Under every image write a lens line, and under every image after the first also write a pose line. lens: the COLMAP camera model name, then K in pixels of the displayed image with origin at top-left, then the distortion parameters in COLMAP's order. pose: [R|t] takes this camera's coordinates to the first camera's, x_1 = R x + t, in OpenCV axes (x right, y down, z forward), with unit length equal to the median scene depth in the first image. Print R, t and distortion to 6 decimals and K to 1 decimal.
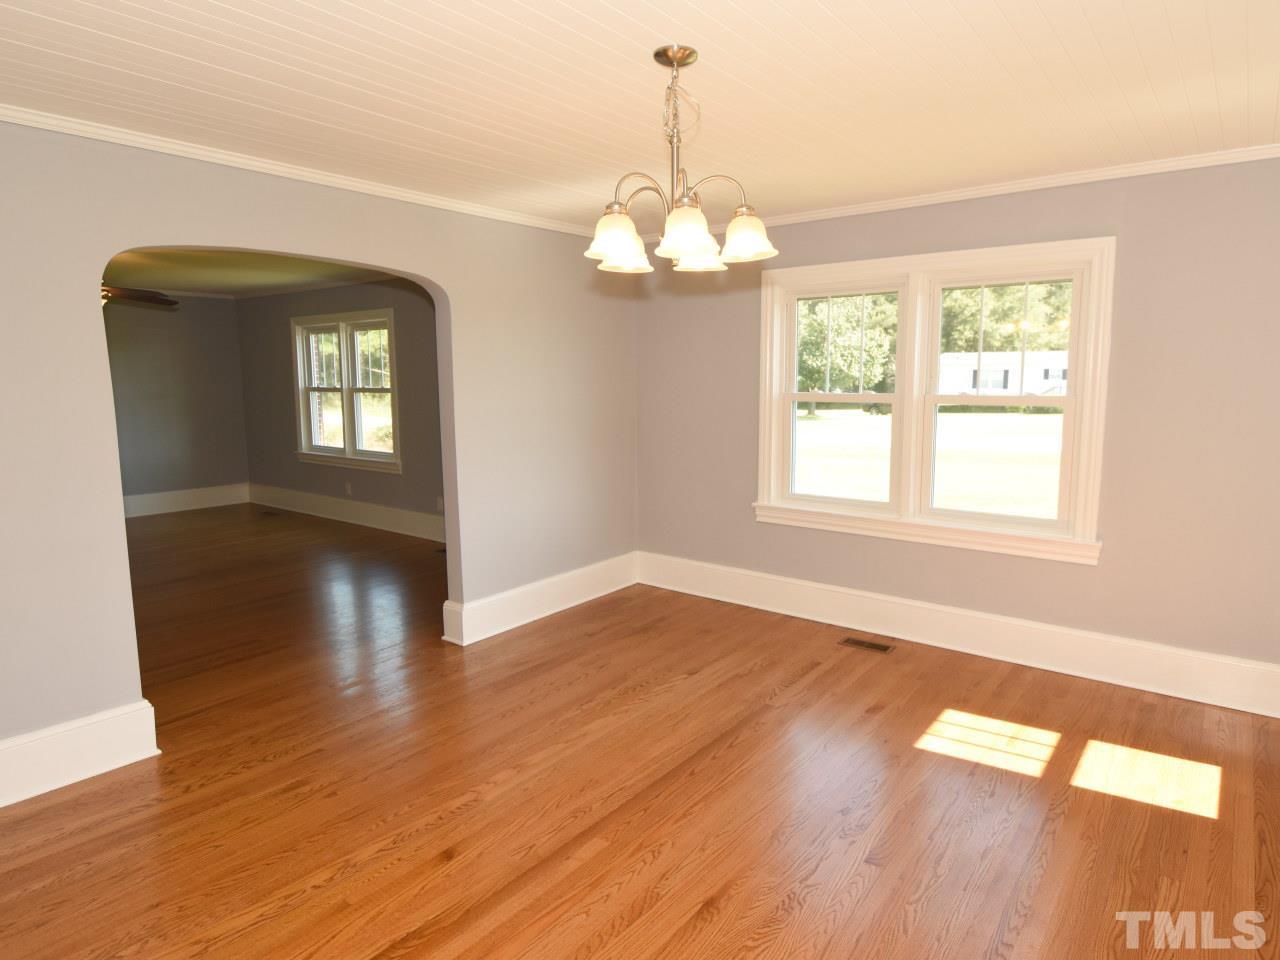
lens RADIAL K [[769.0, 0, 642.8], [0, 769.0, 480.2], [0, 0, 1]] dist [0.001521, 0.000281]
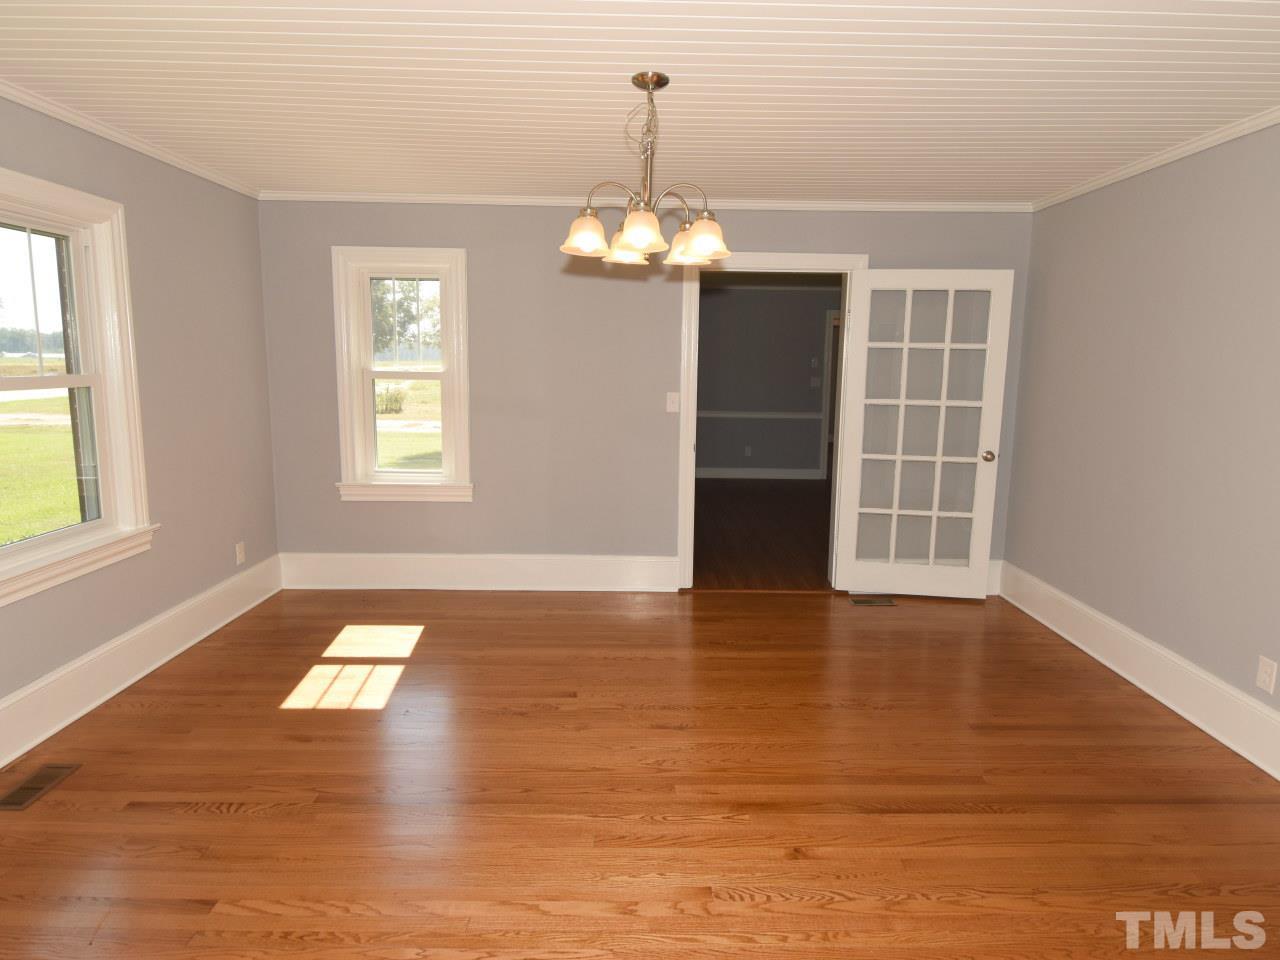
lens RADIAL K [[769.0, 0, 642.8], [0, 769.0, 480.2], [0, 0, 1]] dist [0.001521, 0.000281]
pose [[-0.626836, -0.121853, 0.769564, -0.724637], [0.099397, 0.967119, 0.234096, -0.190710], [-0.772785, 0.223232, -0.594113, 1.426516]]
